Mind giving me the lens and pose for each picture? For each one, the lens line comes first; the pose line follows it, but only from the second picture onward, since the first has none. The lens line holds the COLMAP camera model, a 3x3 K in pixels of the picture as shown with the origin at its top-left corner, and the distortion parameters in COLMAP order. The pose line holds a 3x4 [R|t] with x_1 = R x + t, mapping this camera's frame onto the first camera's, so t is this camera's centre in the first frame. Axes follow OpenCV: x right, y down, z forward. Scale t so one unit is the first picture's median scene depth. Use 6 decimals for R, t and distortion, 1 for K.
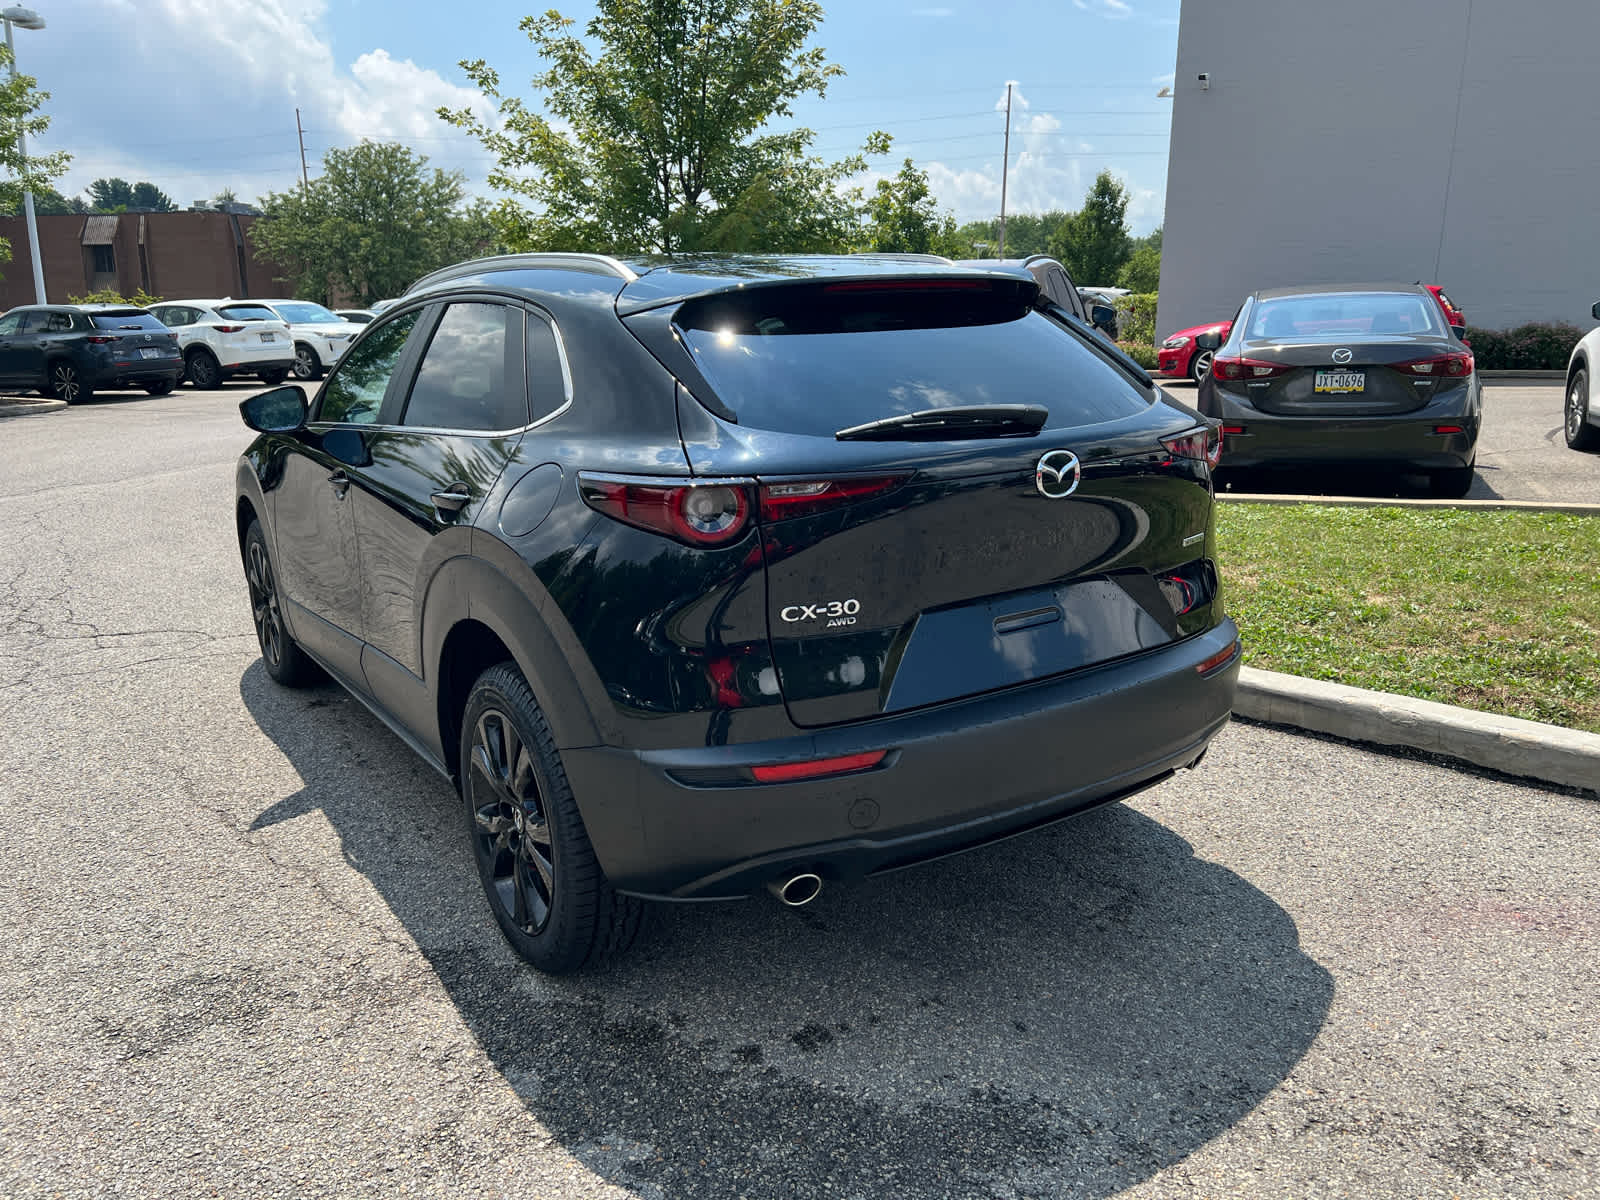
lens RADIAL K [[1209.7, 0, 802.5], [0, 1209.7, 579.9], [0, 0, 1]] dist [0.026522, -0.007036]
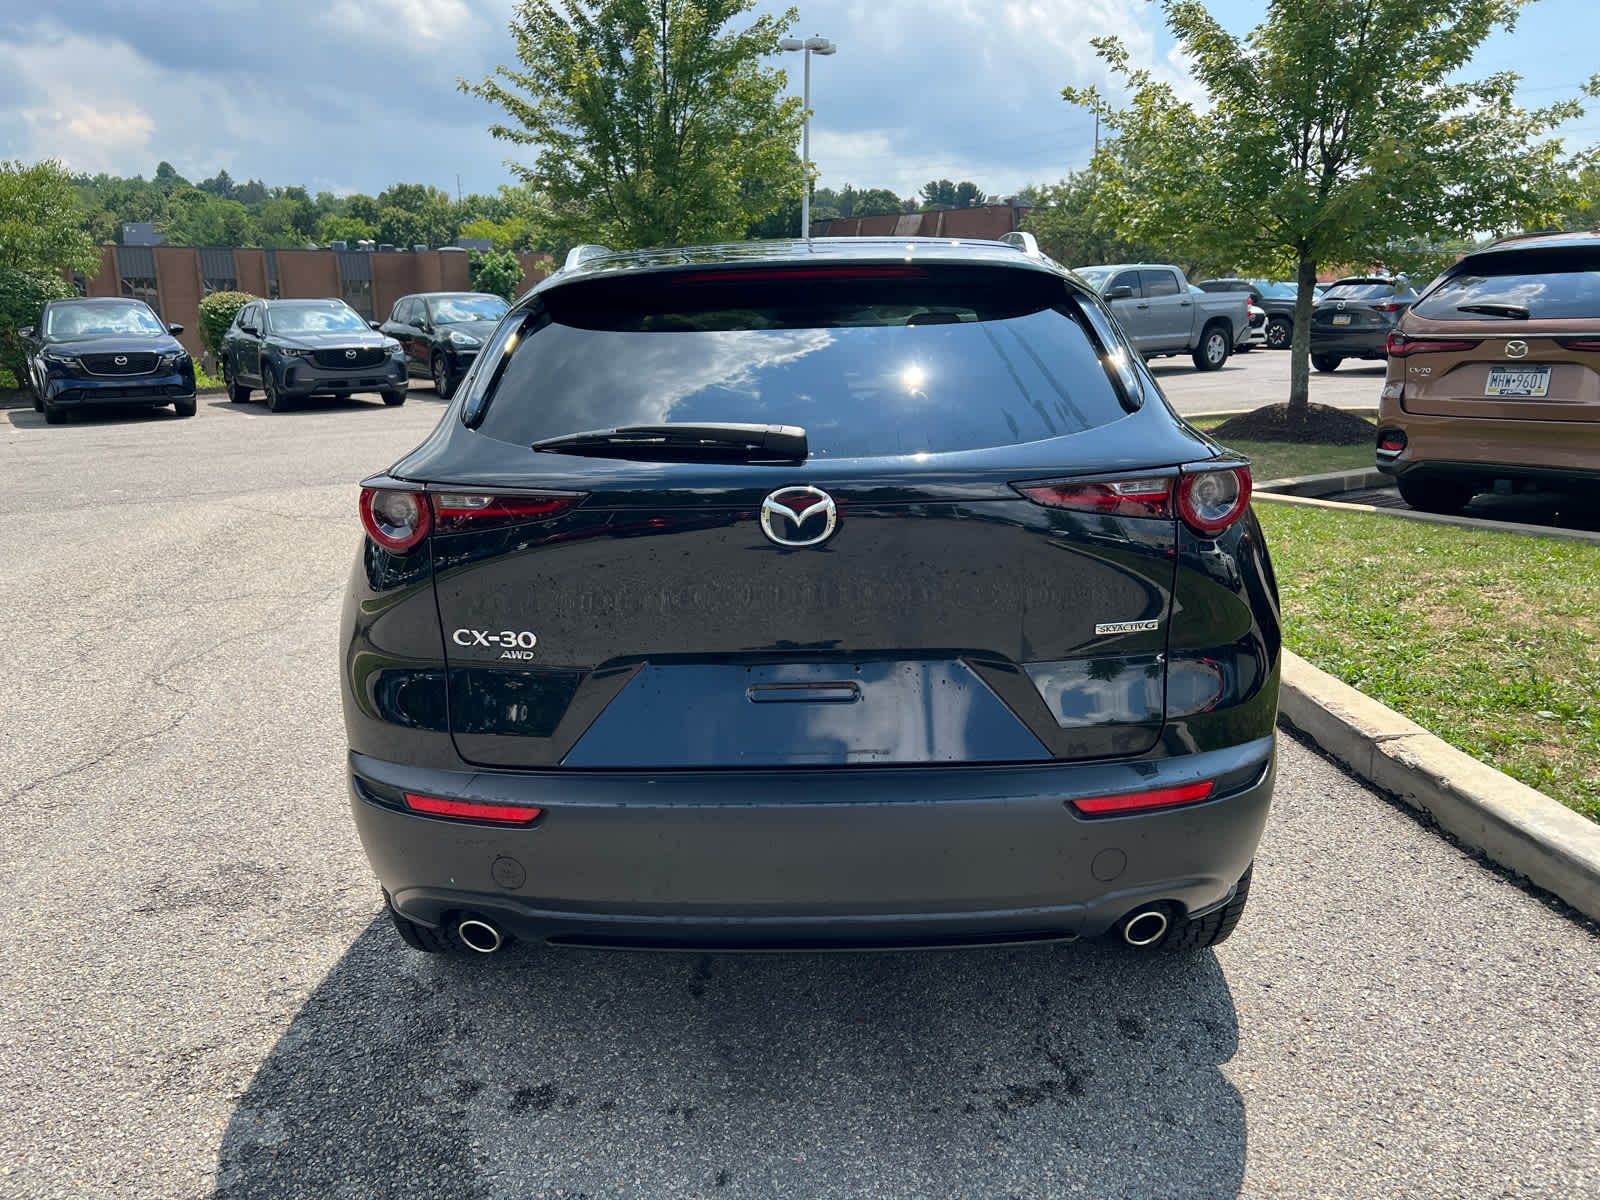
lens RADIAL K [[1208.7, 0, 806.9], [0, 1208.7, 600.0], [0, 0, 1]] dist [0.044040, -0.047147]
pose [[0.820967, 0.139445, -0.553686, 0.630528], [-0.124694, 0.990099, 0.064467, -0.081166], [0.557194, 0.016116, 0.830226, 0.341736]]
